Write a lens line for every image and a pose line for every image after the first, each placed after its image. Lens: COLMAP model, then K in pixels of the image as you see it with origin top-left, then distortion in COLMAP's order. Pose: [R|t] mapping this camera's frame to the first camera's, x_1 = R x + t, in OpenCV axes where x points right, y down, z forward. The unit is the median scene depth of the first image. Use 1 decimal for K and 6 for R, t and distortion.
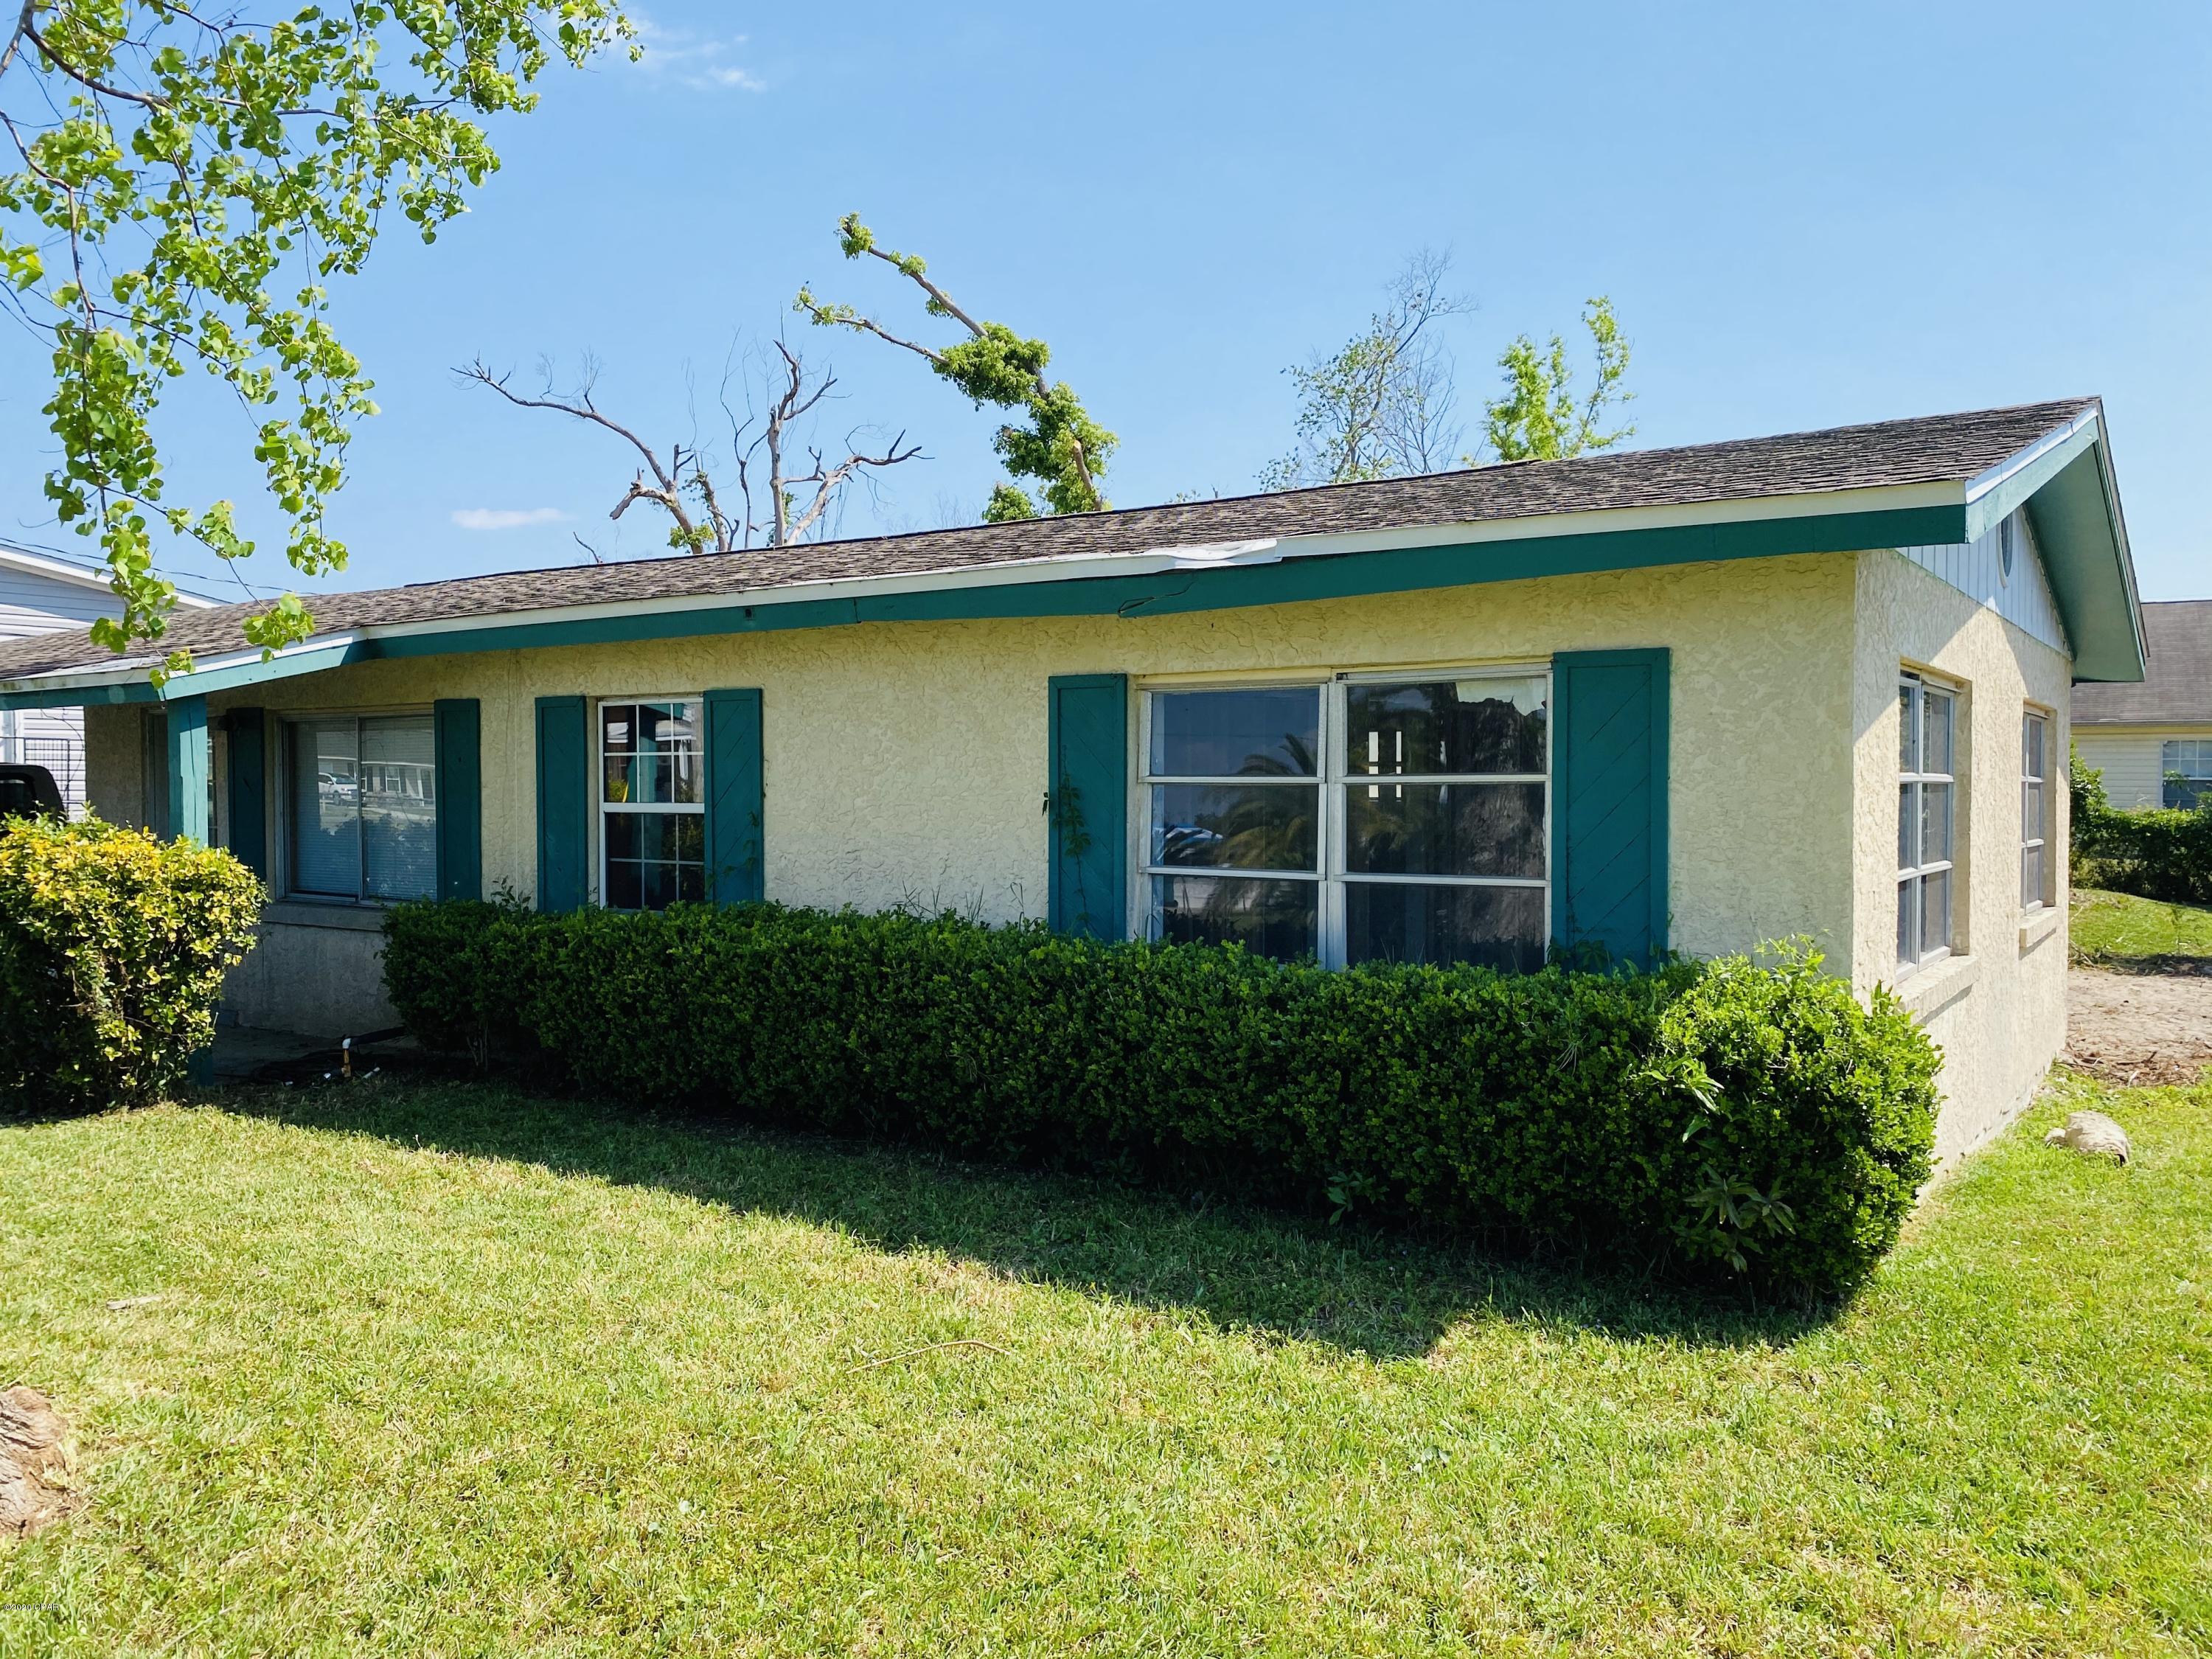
lens RADIAL K [[1686.8, 0, 1097.4], [0, 1686.8, 829.8], [0, 0, 1]] dist [0.032319, -0.034645]
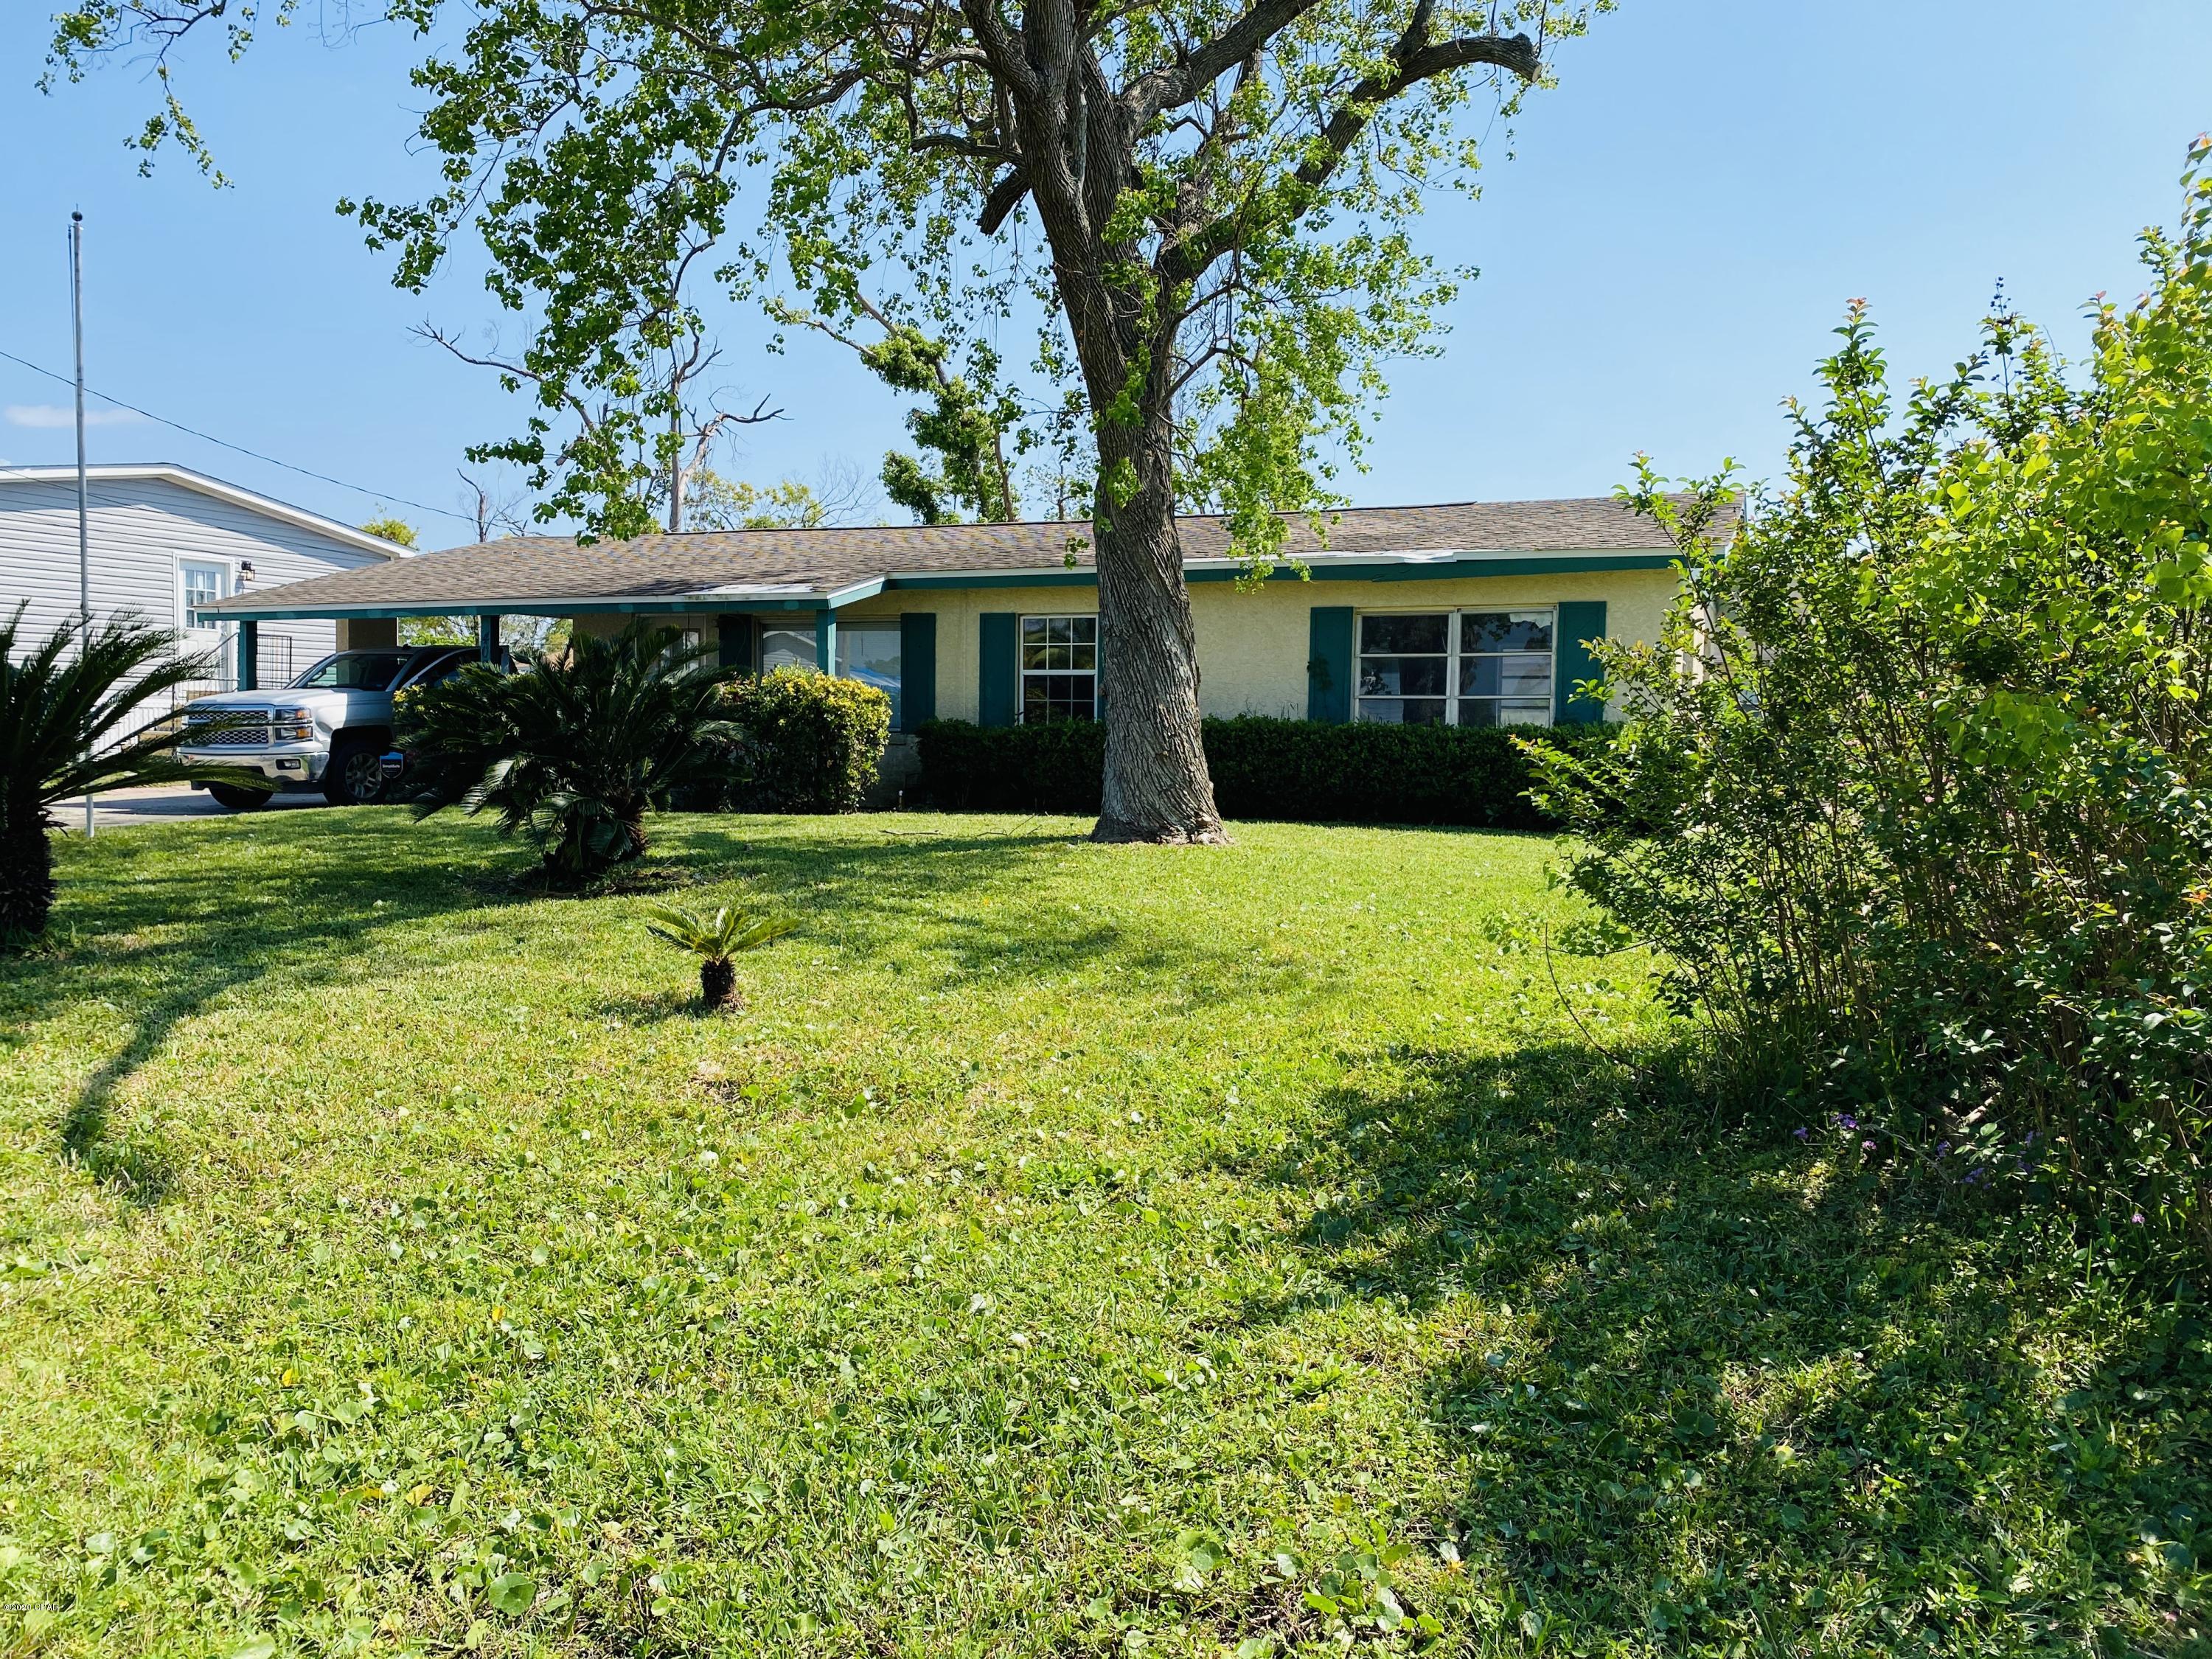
lens RADIAL K [[1686.8, 0, 1111.9], [0, 1686.8, 832.4], [0, 0, 1]] dist [0.032319, -0.034645]
pose [[0.975131, -0.006119, 0.221545, -0.608236], [-0.002013, 0.999333, 0.036458, 0.095006], [-0.221620, -0.035997, 0.974468, -0.850534]]
